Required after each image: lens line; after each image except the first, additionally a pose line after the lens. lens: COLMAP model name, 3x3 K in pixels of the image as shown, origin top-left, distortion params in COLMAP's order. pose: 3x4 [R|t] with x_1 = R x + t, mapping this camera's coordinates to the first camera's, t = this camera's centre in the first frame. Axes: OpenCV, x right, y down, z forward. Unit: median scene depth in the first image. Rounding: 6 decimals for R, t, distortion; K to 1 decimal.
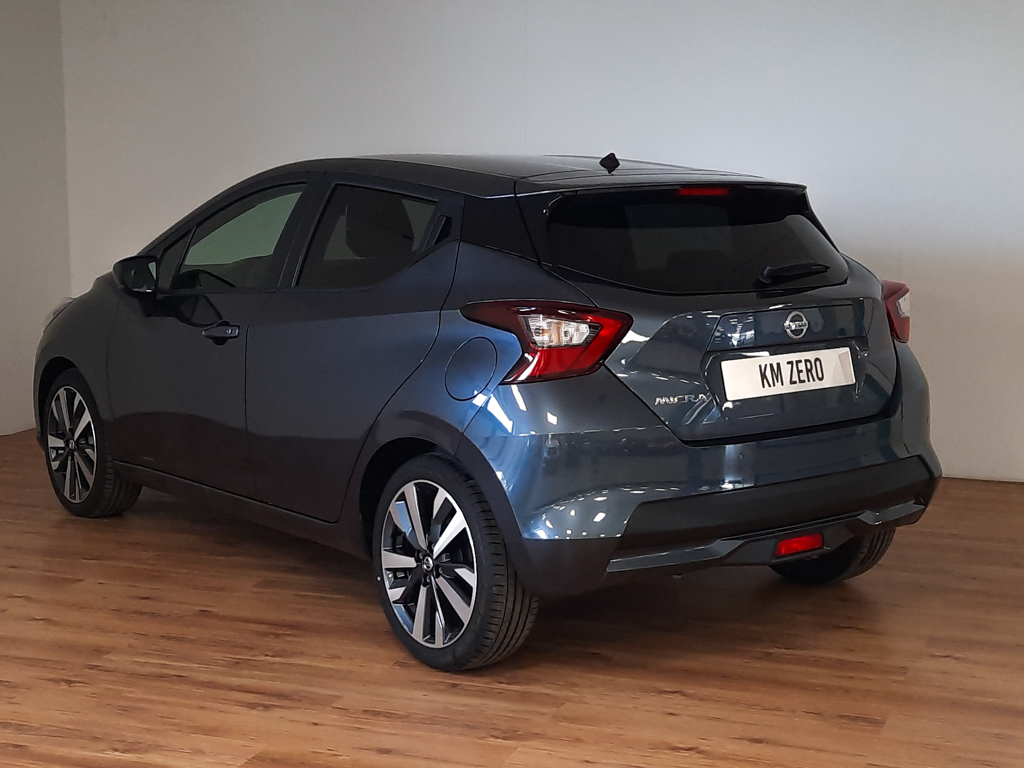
lens RADIAL K [[741.2, 0, 524.4], [0, 741.2, 380.5], [0, 0, 1]] dist [0.043006, -0.024248]
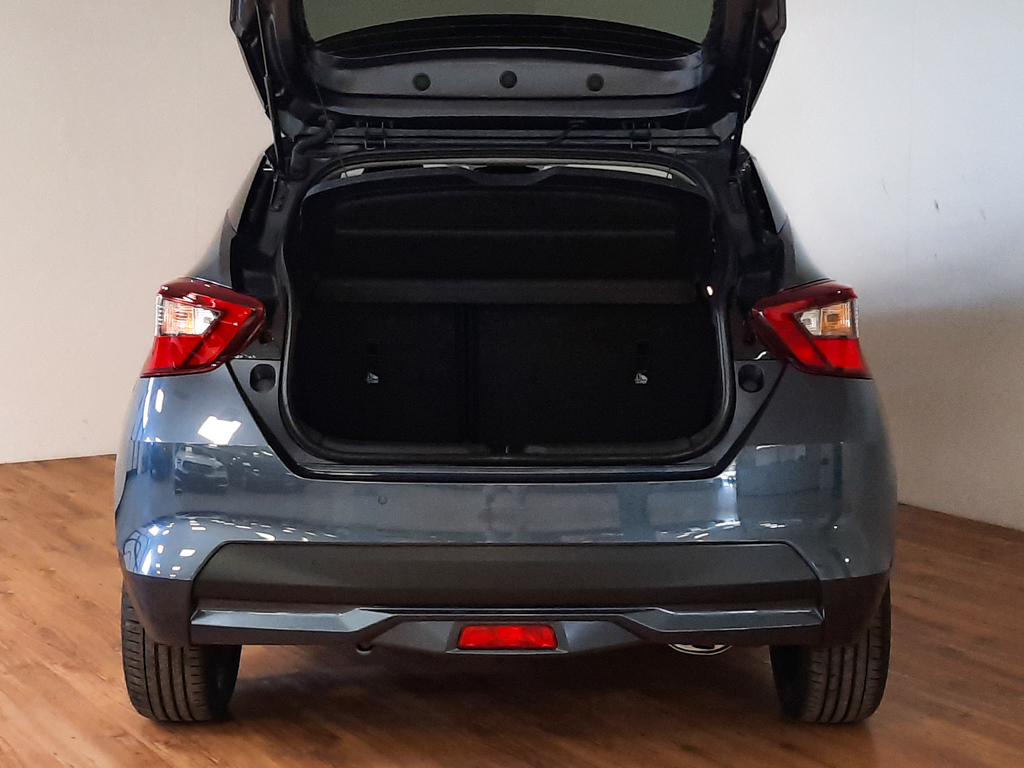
lens RADIAL K [[741.2, 0, 524.4], [0, 741.2, 380.5], [0, 0, 1]] dist [0.043006, -0.024248]
pose [[0.873875, 0.007485, -0.486093, 0.752143], [-0.033453, 0.998437, -0.044767, 0.024103], [0.484999, 0.055382, 0.872760, 0.451014]]
